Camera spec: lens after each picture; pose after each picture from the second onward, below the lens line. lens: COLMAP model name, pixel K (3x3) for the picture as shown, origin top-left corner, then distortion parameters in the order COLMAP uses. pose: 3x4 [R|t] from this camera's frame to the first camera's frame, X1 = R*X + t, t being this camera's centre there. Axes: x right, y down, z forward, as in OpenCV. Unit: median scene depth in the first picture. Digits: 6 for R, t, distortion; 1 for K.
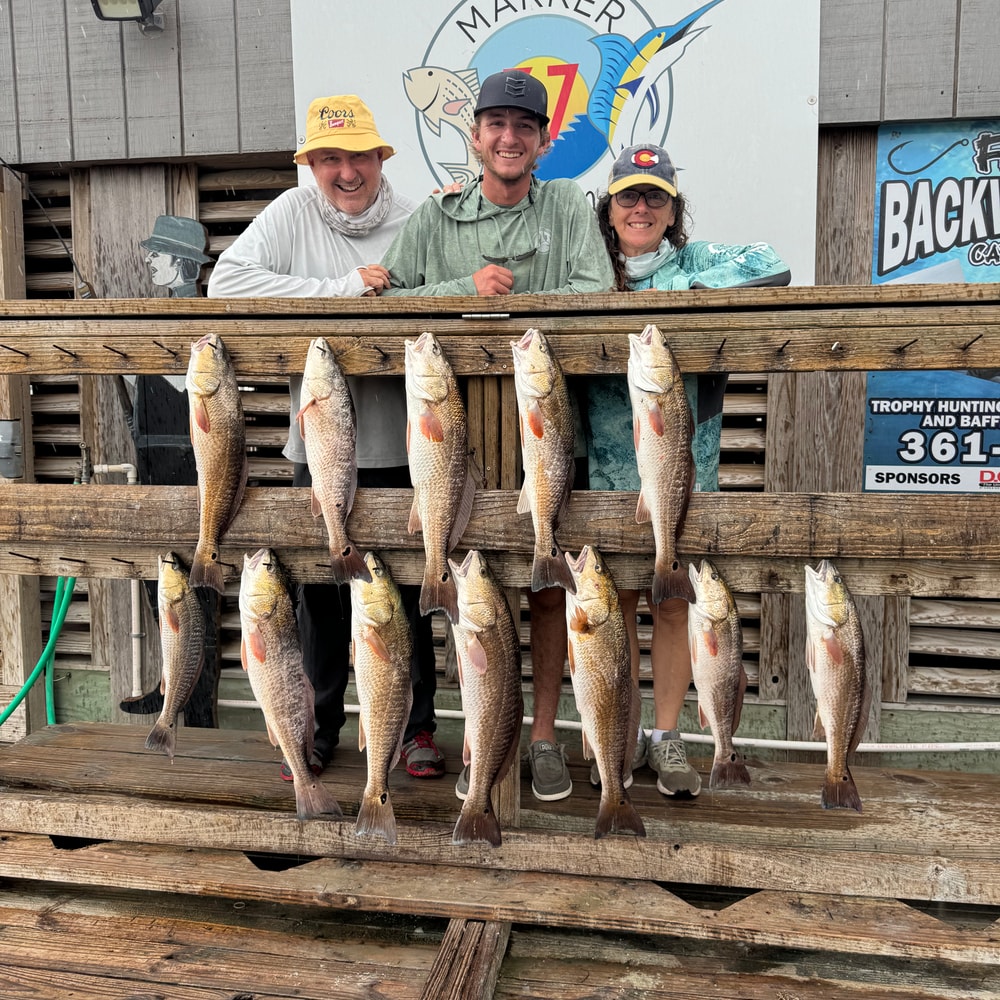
lens RADIAL K [[951.9, 0, 485.5], [0, 951.9, 505.6], [0, 0, 1]] dist [-0.003234, 0.000000]
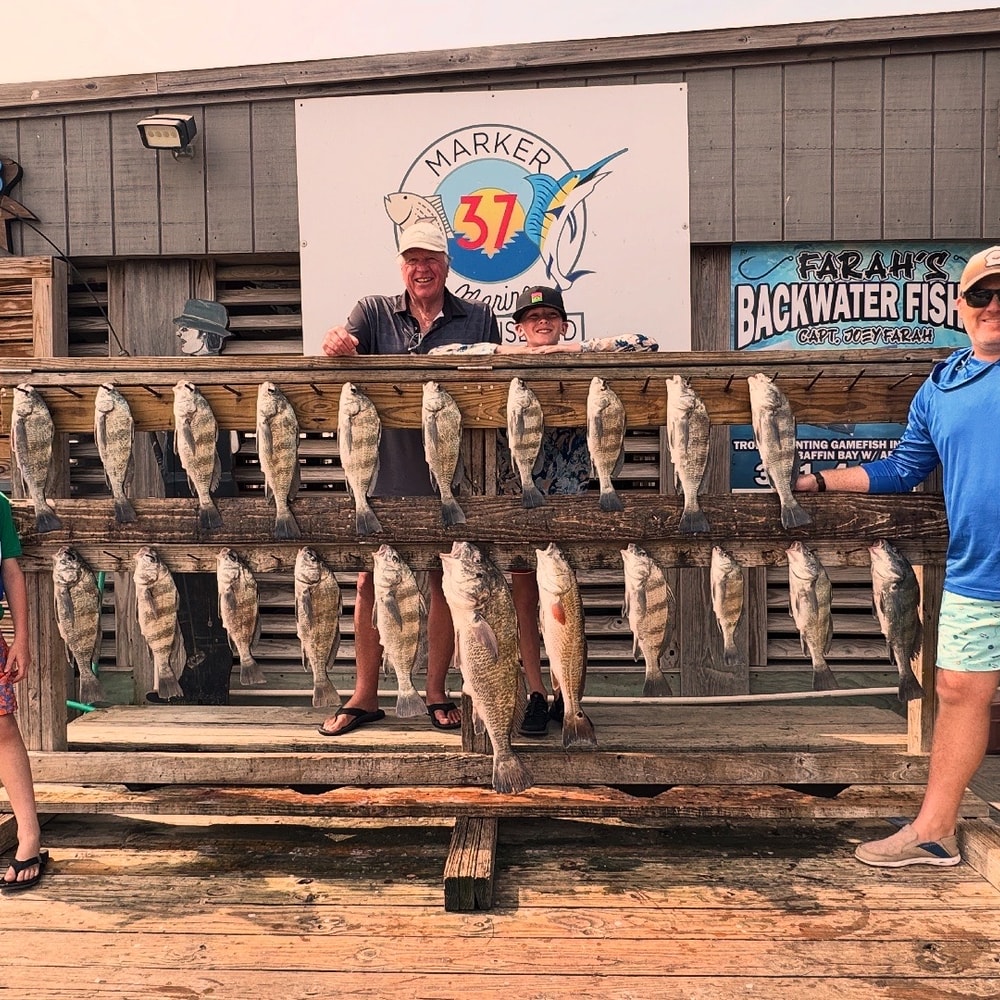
lens RADIAL K [[832.7, 0, 484.5], [0, 832.7, 506.4], [0, 0, 1]] dist [-0.021569, 0.017636]
pose [[0.991790, -0.011744, 0.127336, -0.104114], [0.021029, 0.997196, -0.071822, 0.062081], [-0.126135, 0.073910, 0.989256, -0.129894]]
